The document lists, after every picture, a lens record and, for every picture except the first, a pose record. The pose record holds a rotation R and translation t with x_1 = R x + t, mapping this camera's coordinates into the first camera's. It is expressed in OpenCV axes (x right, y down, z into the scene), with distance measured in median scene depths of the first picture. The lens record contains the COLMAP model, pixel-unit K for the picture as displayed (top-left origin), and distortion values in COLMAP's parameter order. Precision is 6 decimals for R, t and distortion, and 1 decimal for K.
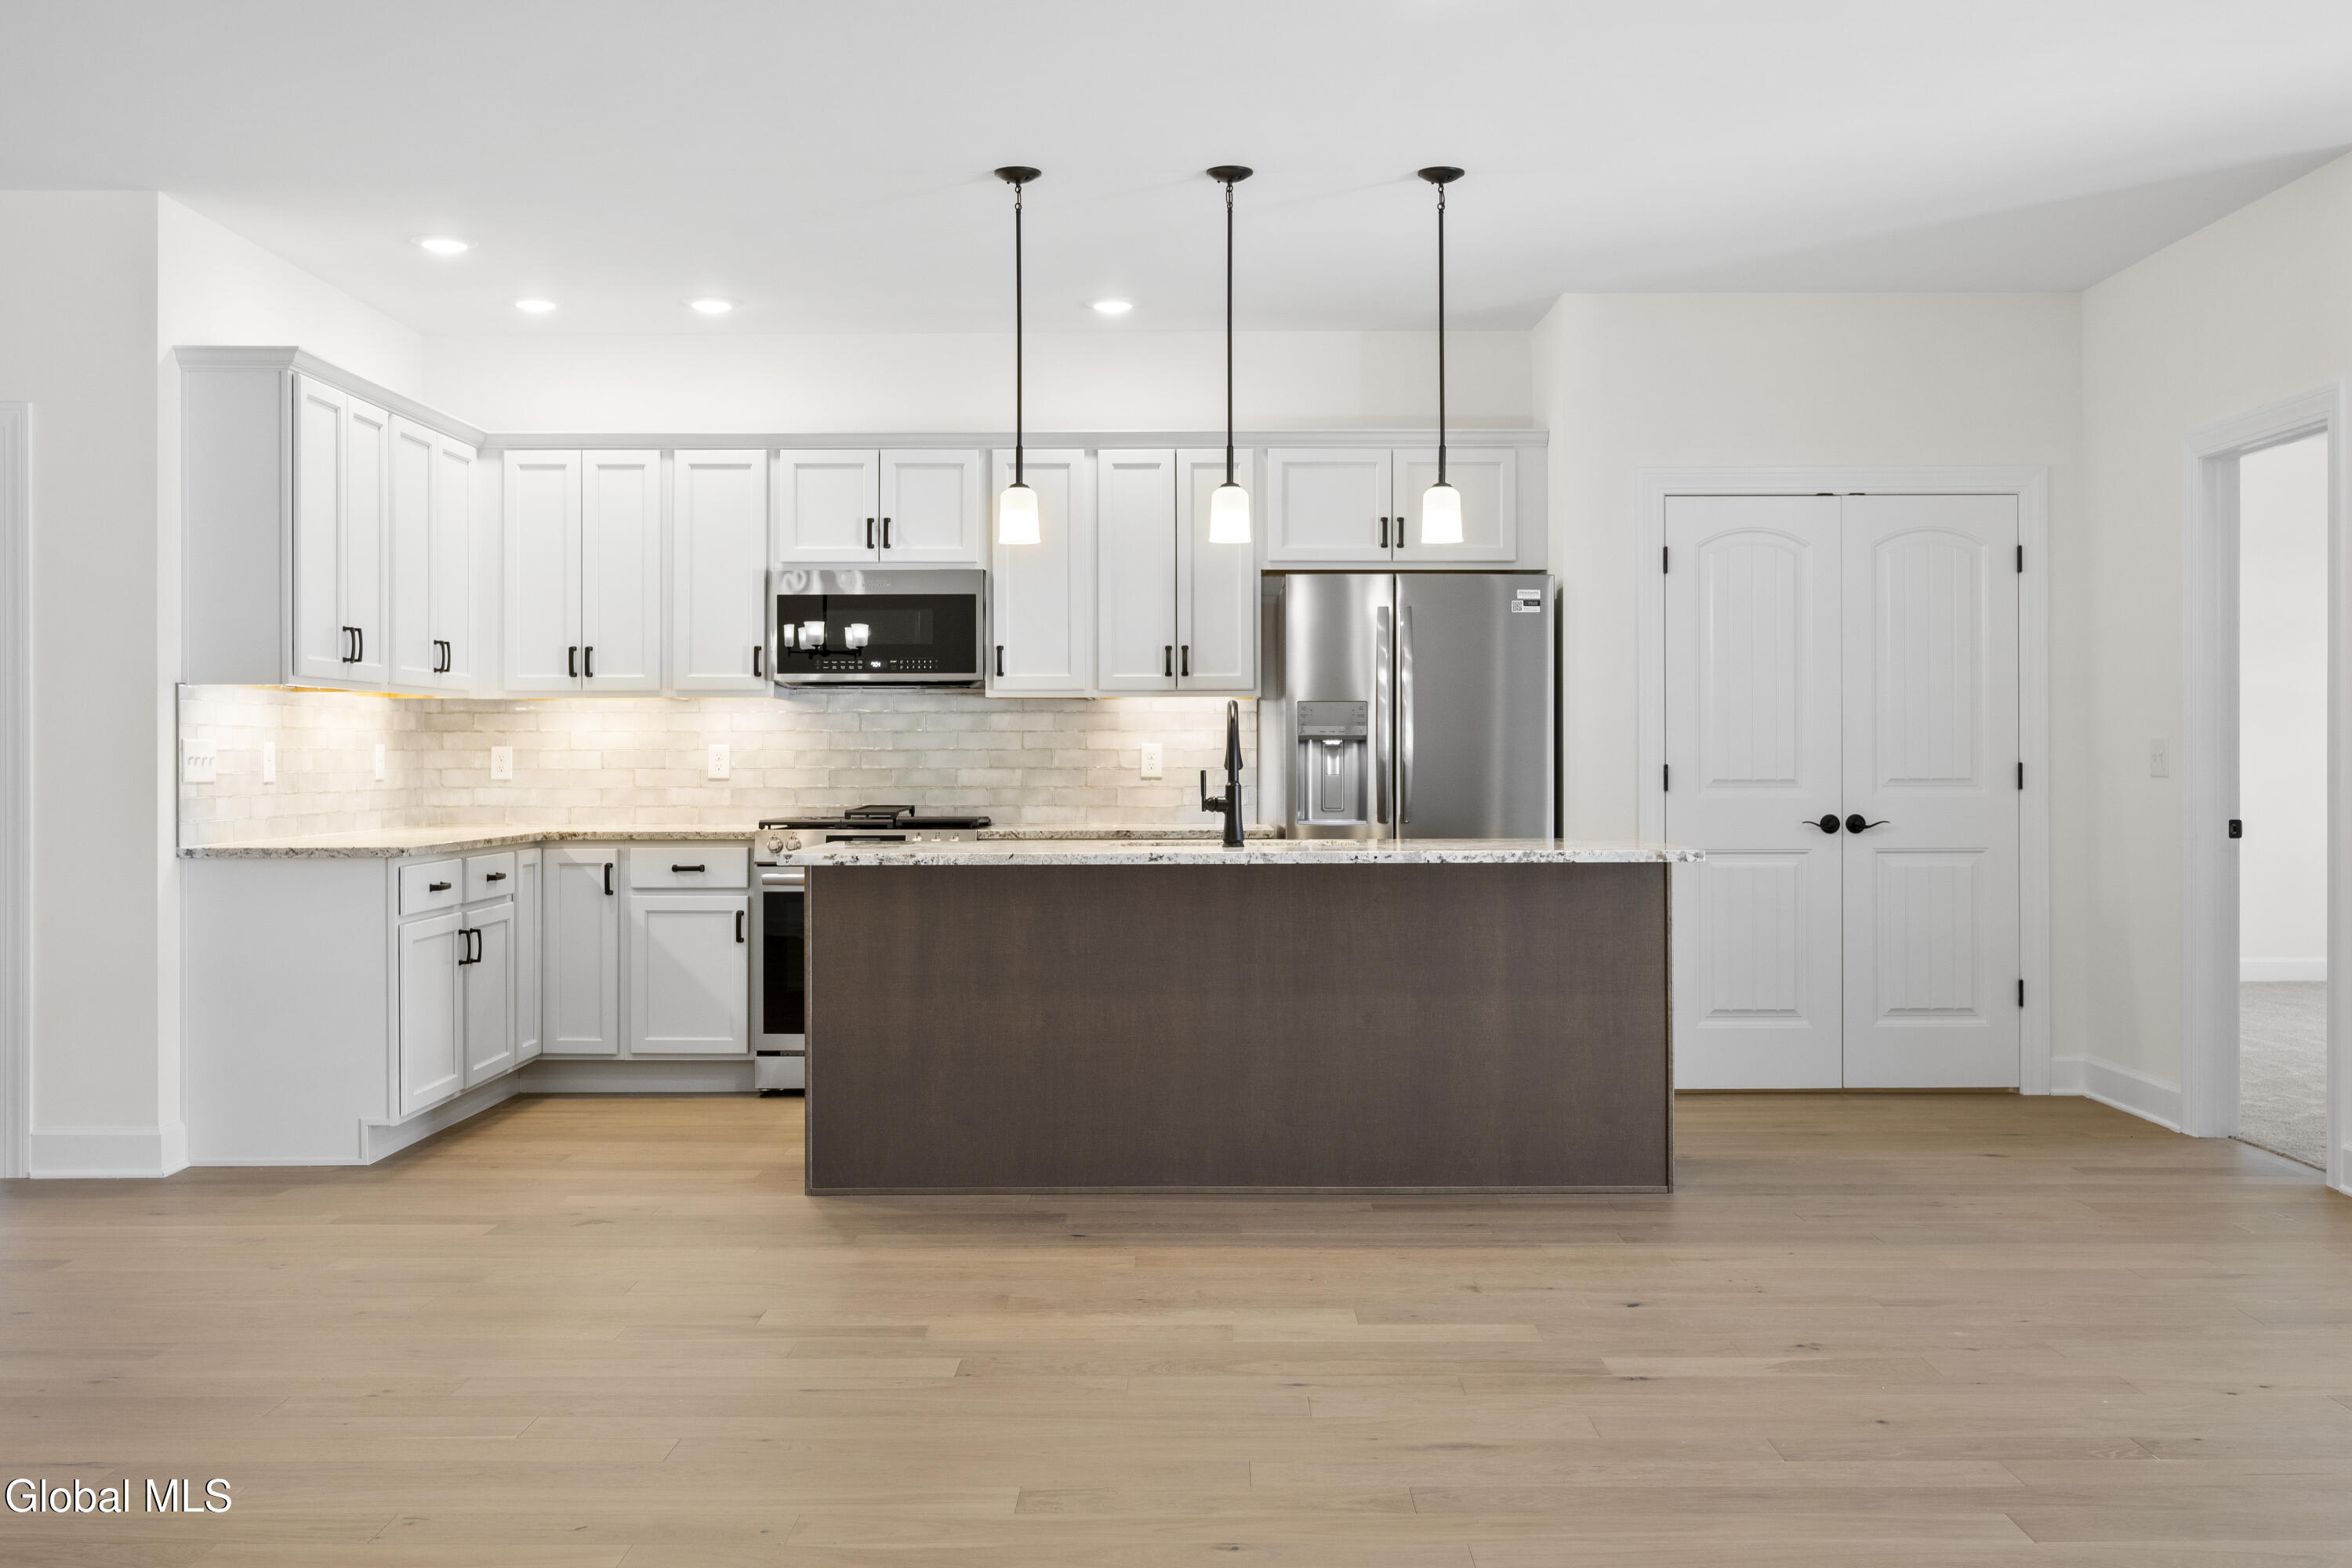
lens RADIAL K [[2234.8, 0, 1193.7], [0, 2234.8, 745.5], [0, 0, 1]] dist [-0.005902, 0.000000]
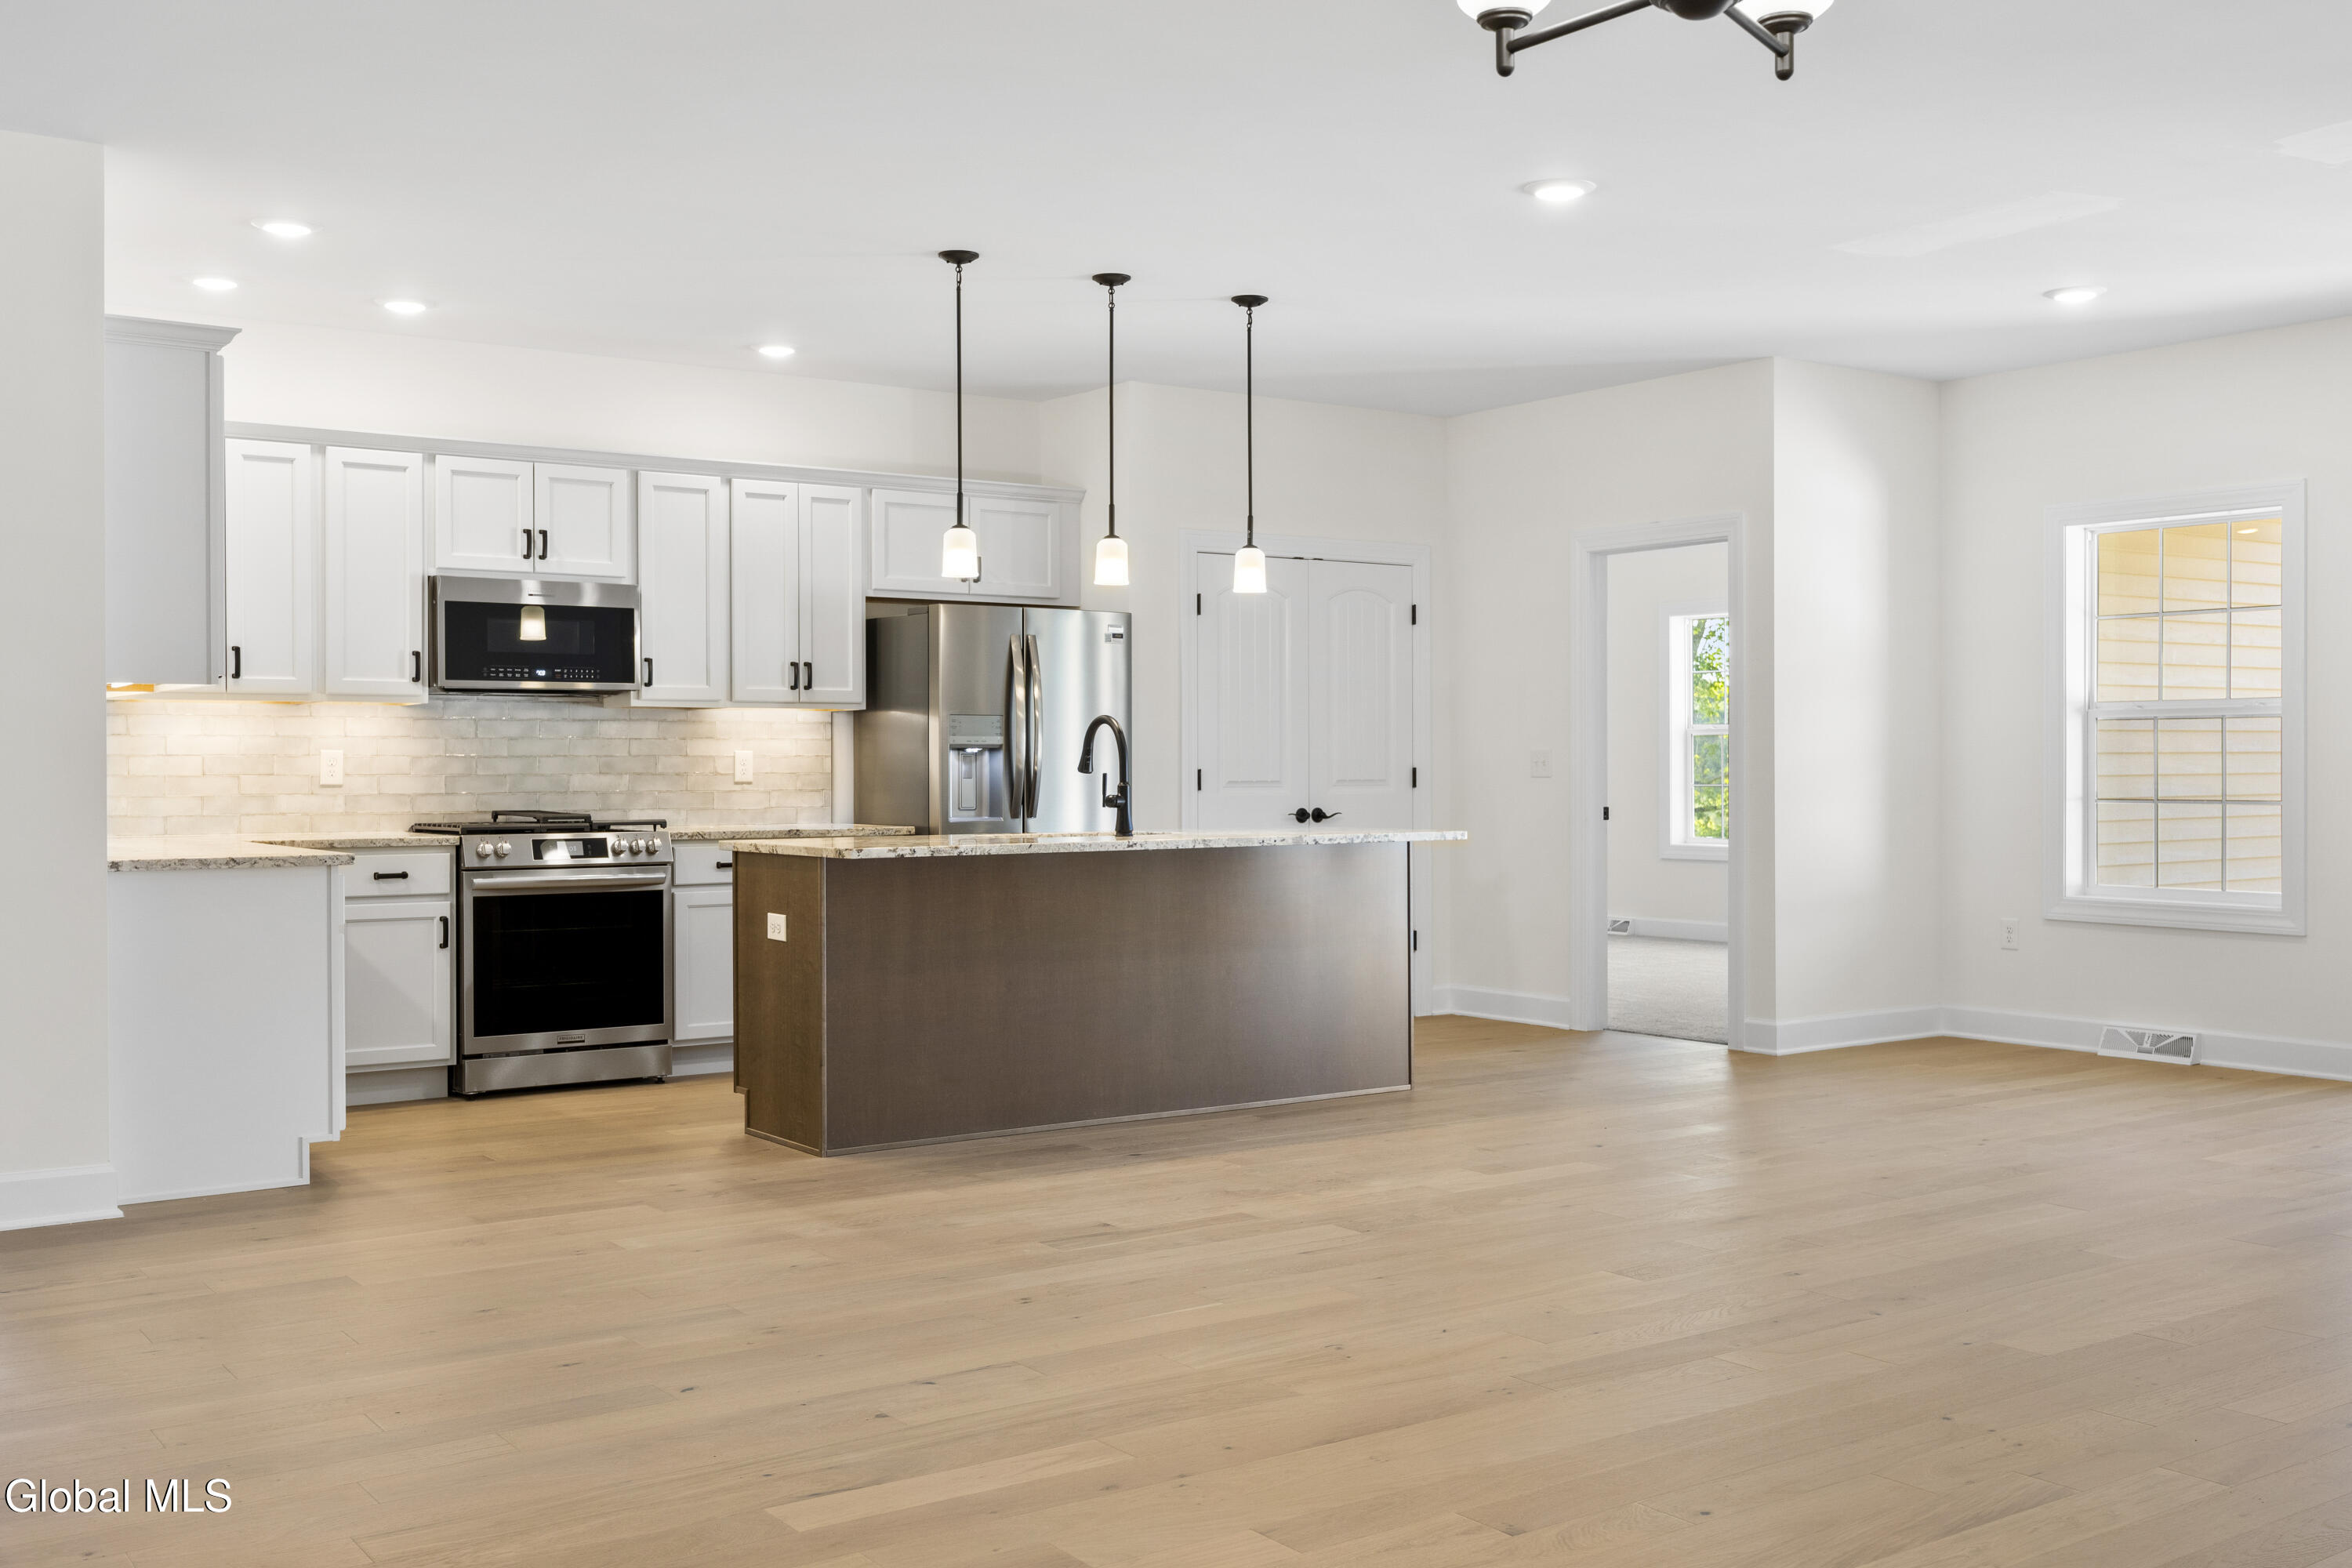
lens RADIAL K [[2234.8, 0, 1175.2], [0, 2234.8, 768.3], [0, 0, 1]] dist [-0.005902, 0.000000]
pose [[0.815527, -0.000812, 0.578718, -0.509597], [-0.002728, 0.999983, 0.005248, 0.001511], [-0.578712, -0.005859, 0.815511, -0.004497]]
